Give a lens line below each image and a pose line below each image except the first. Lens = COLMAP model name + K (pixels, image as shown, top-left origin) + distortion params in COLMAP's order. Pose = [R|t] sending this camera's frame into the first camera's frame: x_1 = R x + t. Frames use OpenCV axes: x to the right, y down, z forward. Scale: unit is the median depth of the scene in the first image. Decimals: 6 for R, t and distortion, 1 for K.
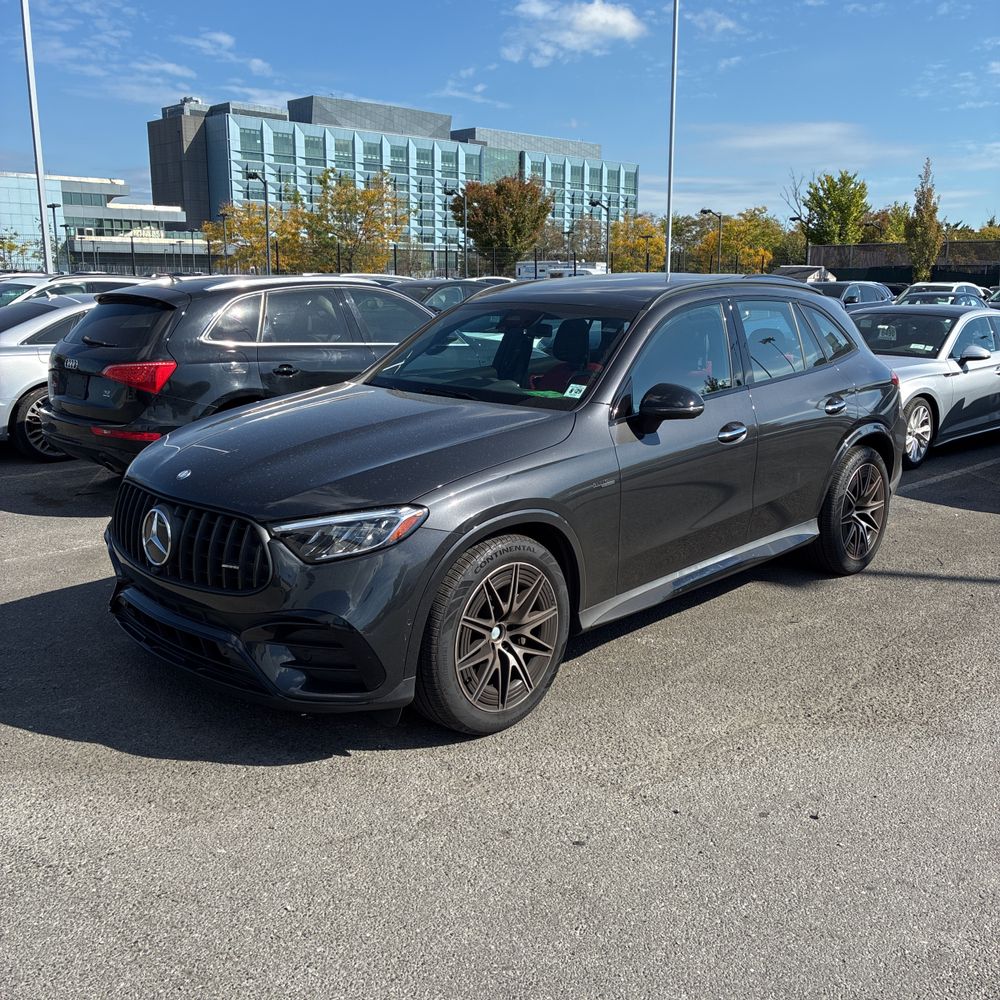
lens RADIAL K [[1017.3, 0, 501.5], [0, 1017.3, 478.1], [0, 0, 1]] dist [0.021263, 0.000000]
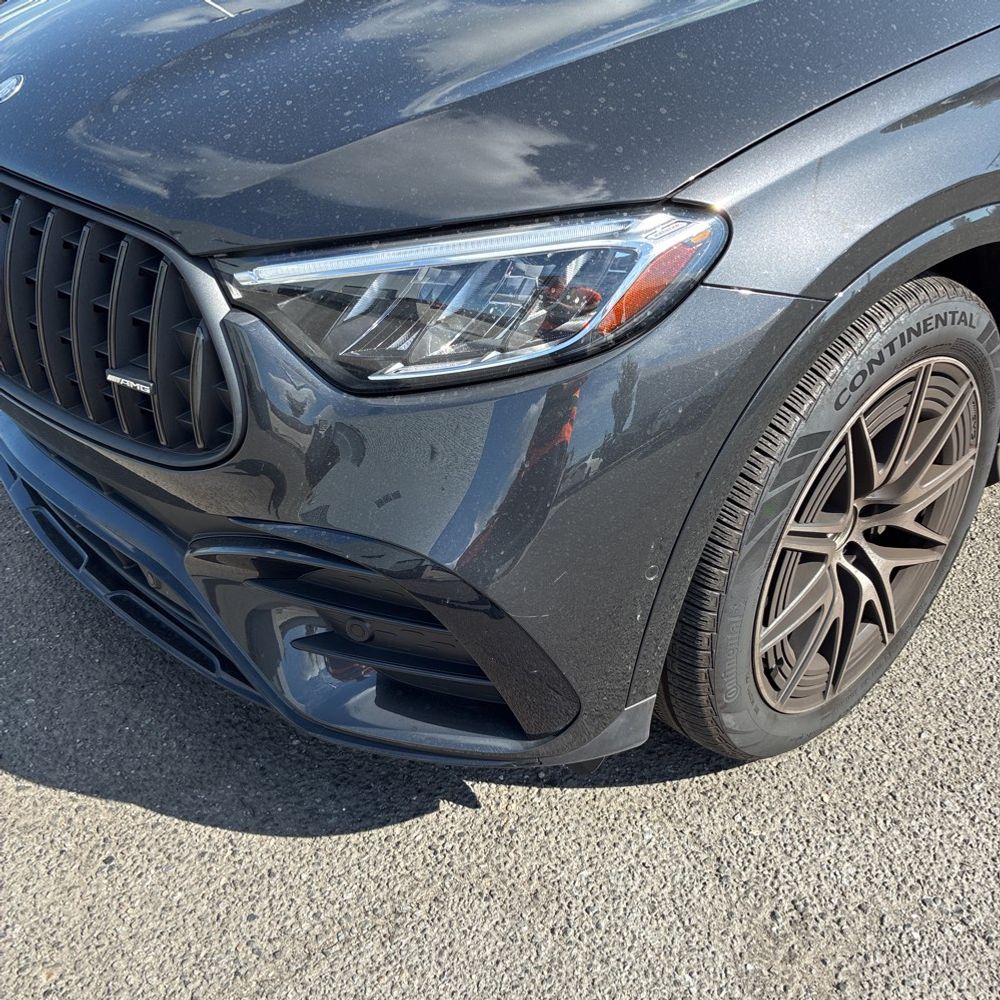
lens RADIAL K [[1017.3, 0, 505.8], [0, 1017.3, 498.6], [0, 0, 1]] dist [0.021263, 0.000000]
pose [[0.995955, 0.034179, -0.083104, -0.100127], [-0.001414, 0.930682, 0.365825, -0.002718], [0.089847, -0.364228, 0.926966, 0.622803]]
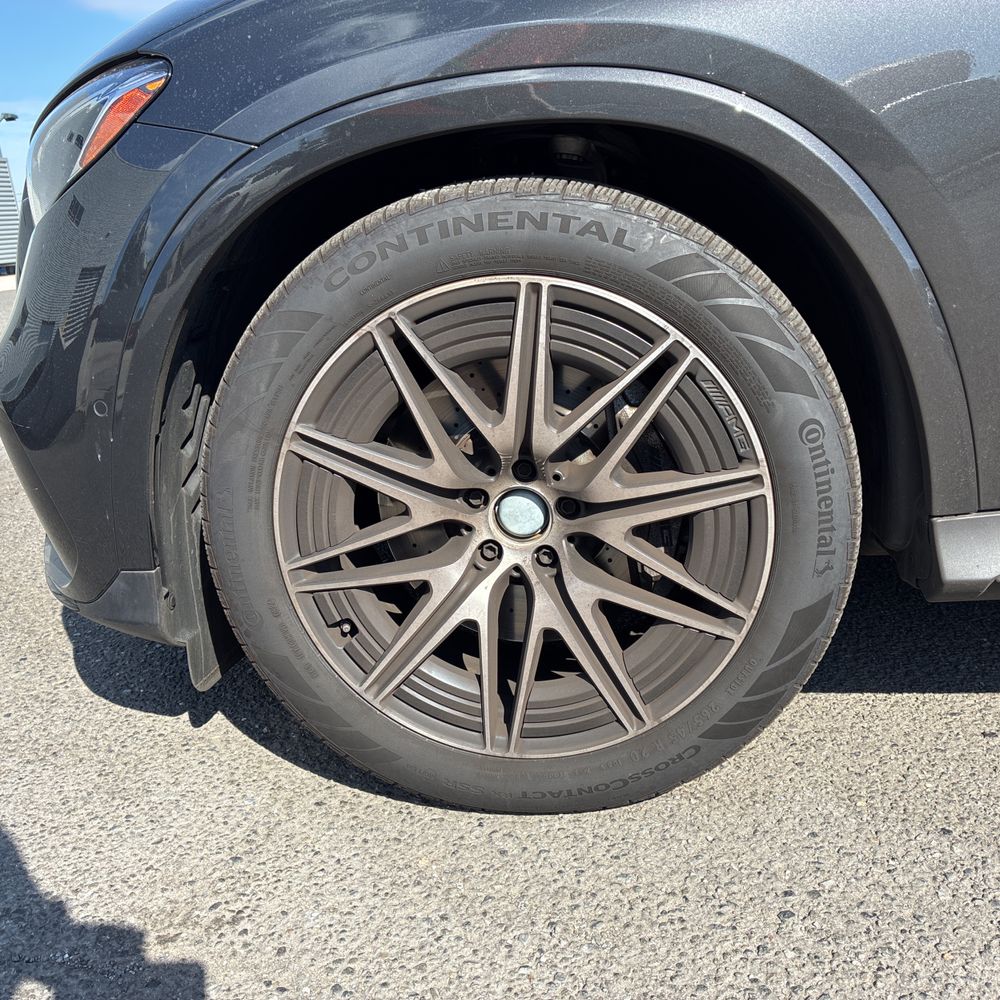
lens RADIAL K [[1017.3, 0, 500.6], [0, 1017.3, 484.9], [0, 0, 1]] dist [0.021263, 0.000000]
pose [[0.597533, 0.144307, -0.788752, 0.236179], [-0.056026, 0.988782, 0.138460, 0.100081], [0.799885, -0.038544, 0.598915, 0.806131]]
